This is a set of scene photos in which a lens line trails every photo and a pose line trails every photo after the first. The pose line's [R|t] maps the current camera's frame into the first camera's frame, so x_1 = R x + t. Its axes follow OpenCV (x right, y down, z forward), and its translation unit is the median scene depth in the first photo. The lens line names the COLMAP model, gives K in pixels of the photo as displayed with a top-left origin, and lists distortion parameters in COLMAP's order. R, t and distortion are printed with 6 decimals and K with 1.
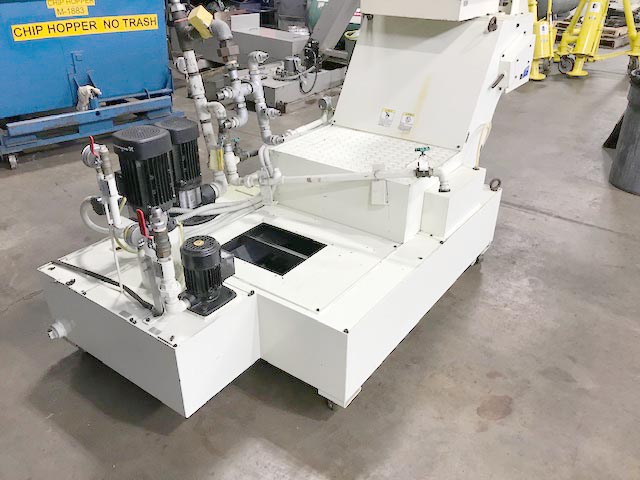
lens RADIAL K [[526.5, 0, 320.4], [0, 526.5, 240.9], [0, 0, 1]] dist [-0.011113, 0.001863]
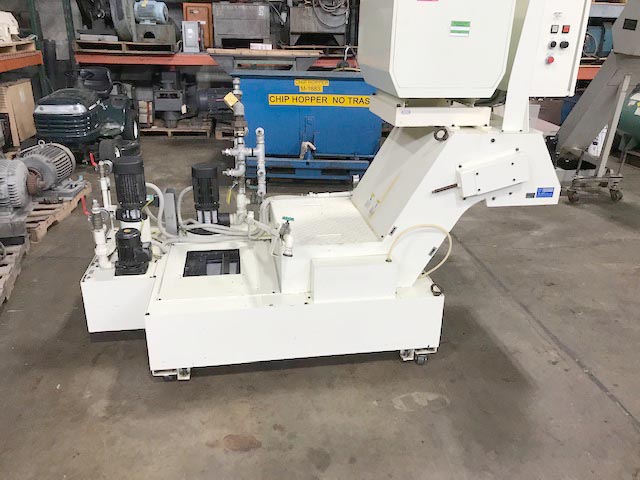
lens RADIAL K [[526.5, 0, 319.0], [0, 526.5, 239.5], [0, 0, 1]] dist [-0.011113, 0.001863]
pose [[0.701951, 0.266788, -0.660370, 0.550295], [-0.352573, 0.935779, 0.003280, -0.080648], [0.618835, 0.230526, 0.750933, 0.071446]]
